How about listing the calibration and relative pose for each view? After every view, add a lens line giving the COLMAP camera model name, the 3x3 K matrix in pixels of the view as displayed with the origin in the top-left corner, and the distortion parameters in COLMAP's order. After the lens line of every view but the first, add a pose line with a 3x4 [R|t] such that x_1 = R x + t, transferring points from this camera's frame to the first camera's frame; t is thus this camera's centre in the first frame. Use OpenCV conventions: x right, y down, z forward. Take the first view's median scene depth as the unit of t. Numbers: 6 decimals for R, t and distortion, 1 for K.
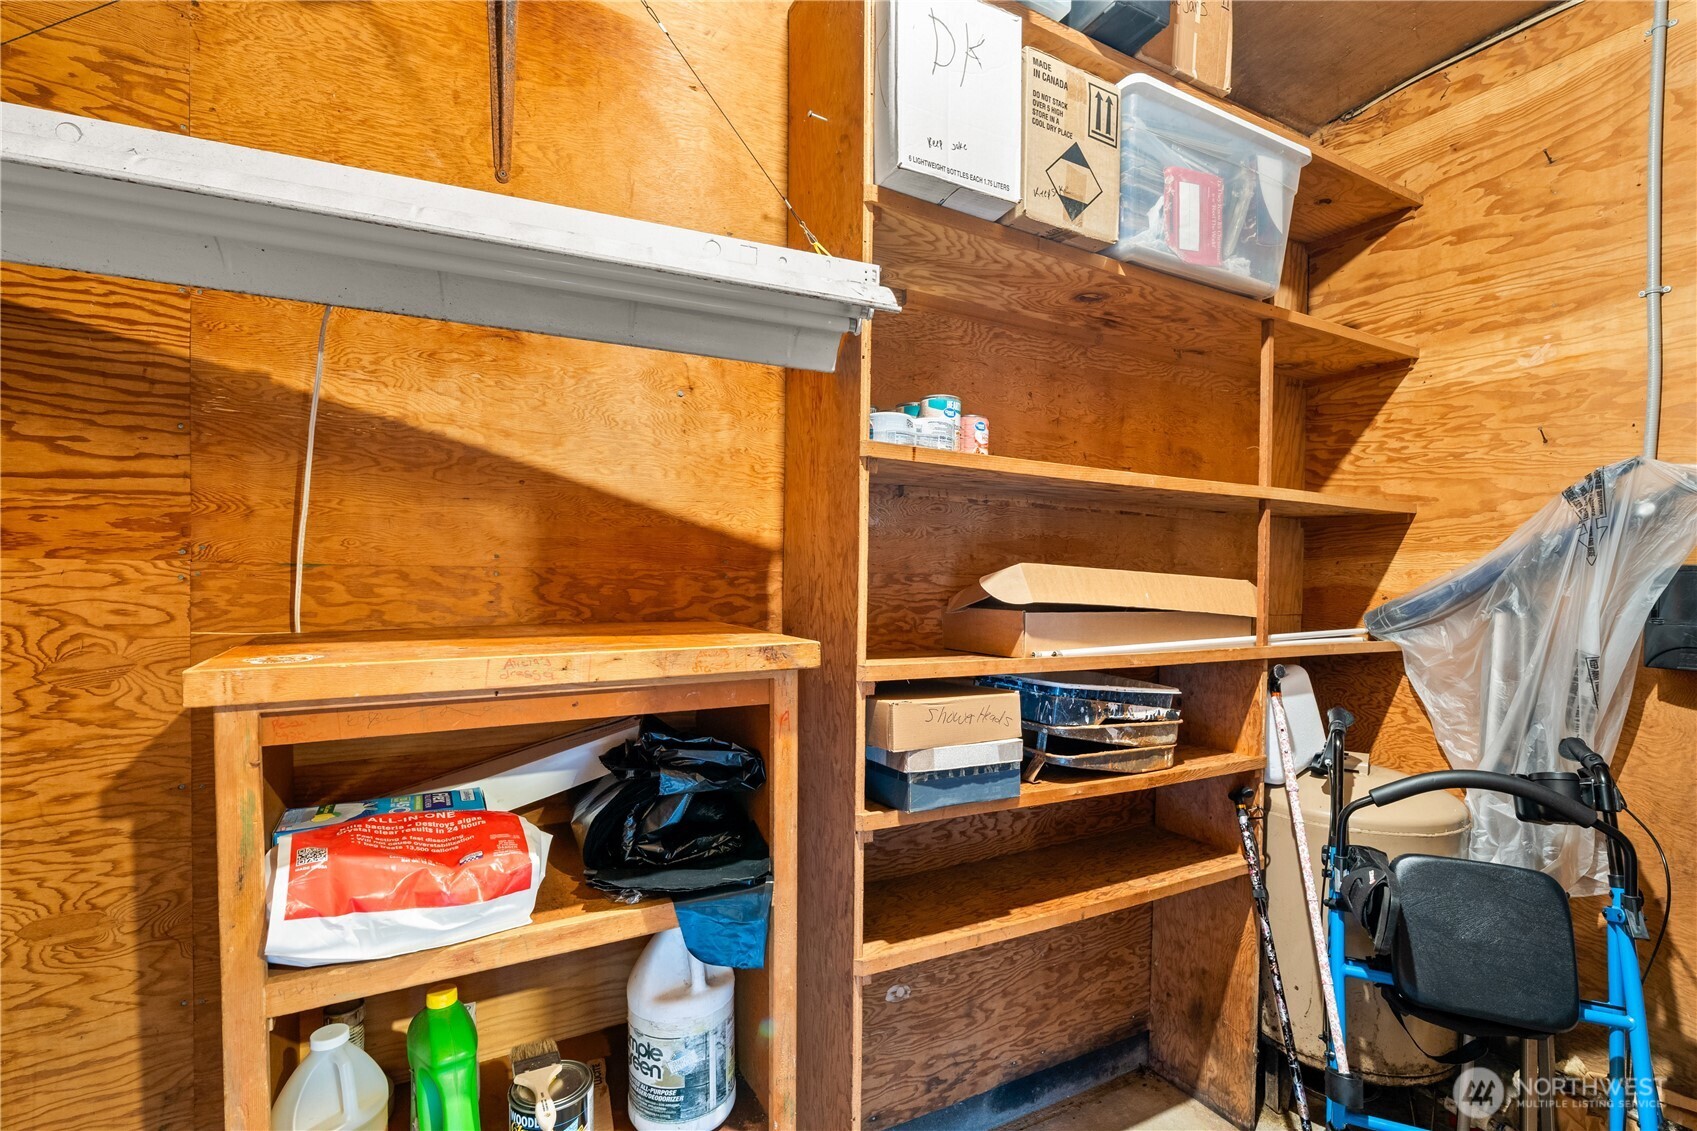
lens RADIAL K [[768.5, 0, 831.6], [0, 768.5, 593.3], [0, 0, 1]] dist [-0.005609, 0.003305]
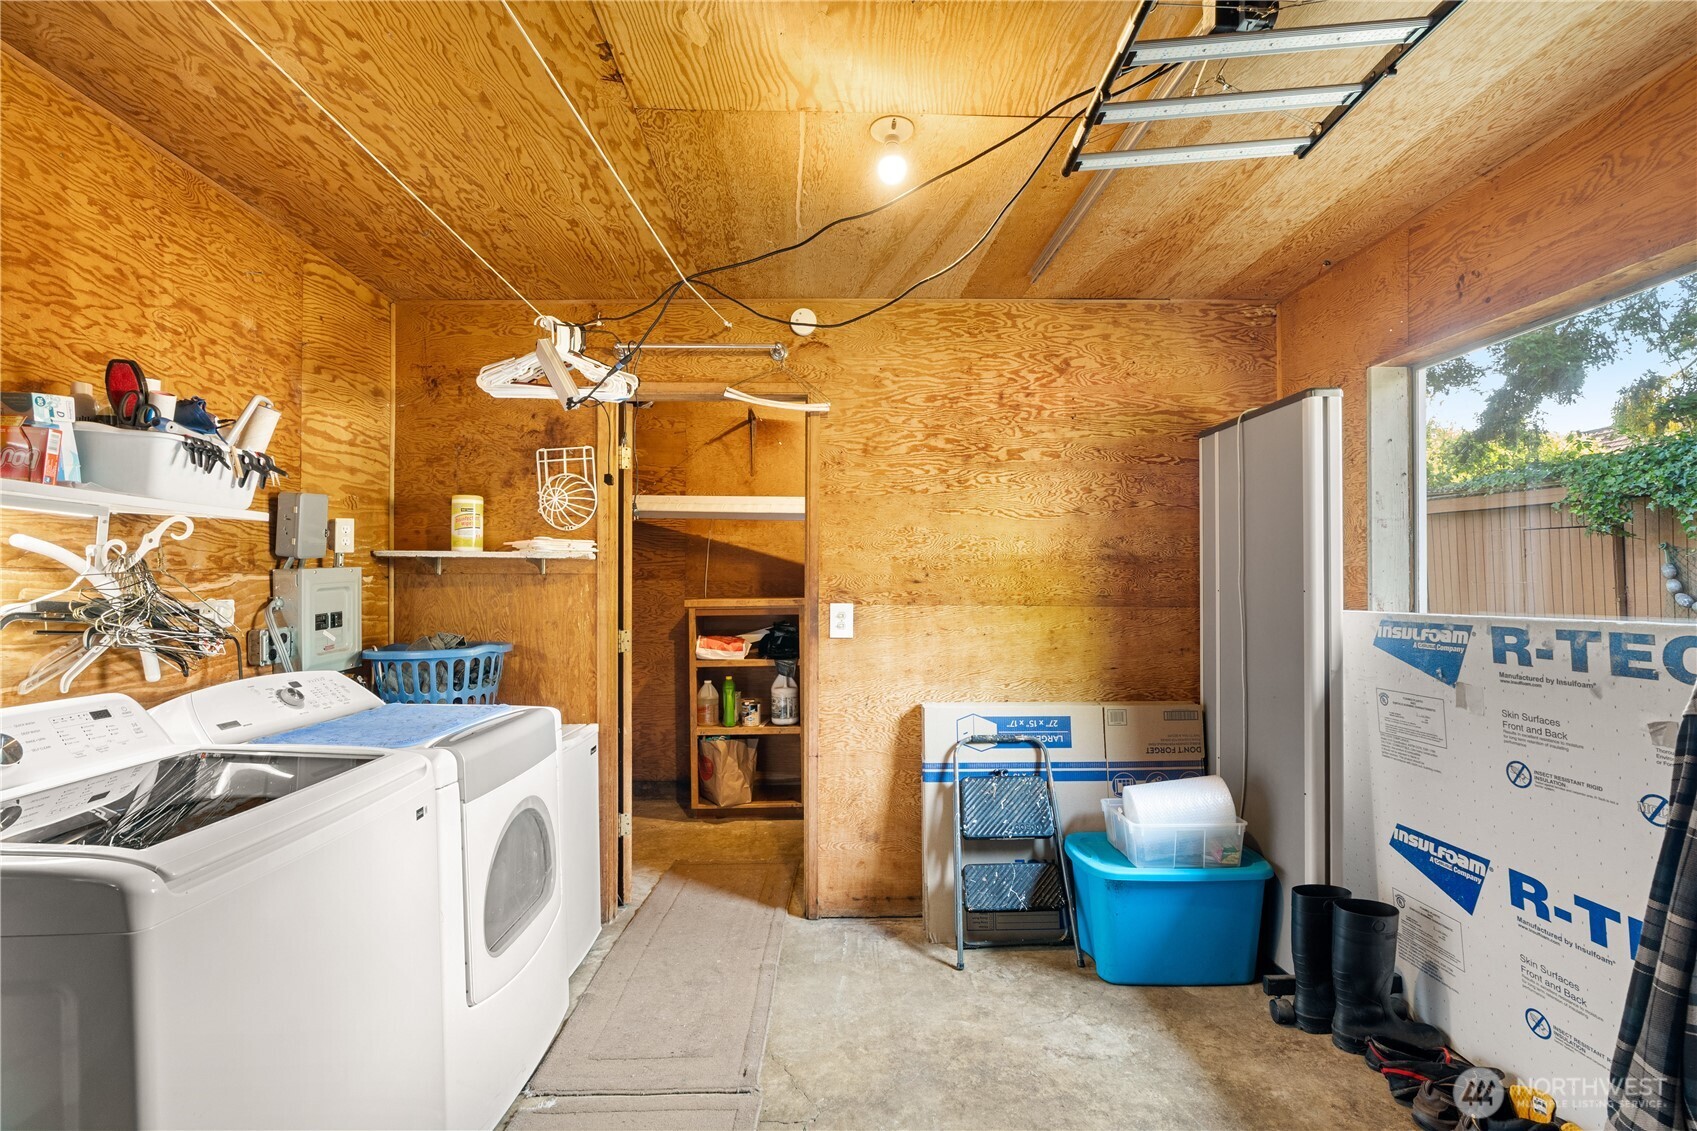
lens RADIAL K [[768.5, 0, 848.5], [0, 768.5, 570.8], [0, 0, 1]] dist [-0.005609, 0.003305]
pose [[0.888091, -0.020476, -0.459212, 1.989088], [0.001323, 0.999117, -0.041992, 0.086762], [0.459666, 0.036686, 0.887334, -2.442981]]
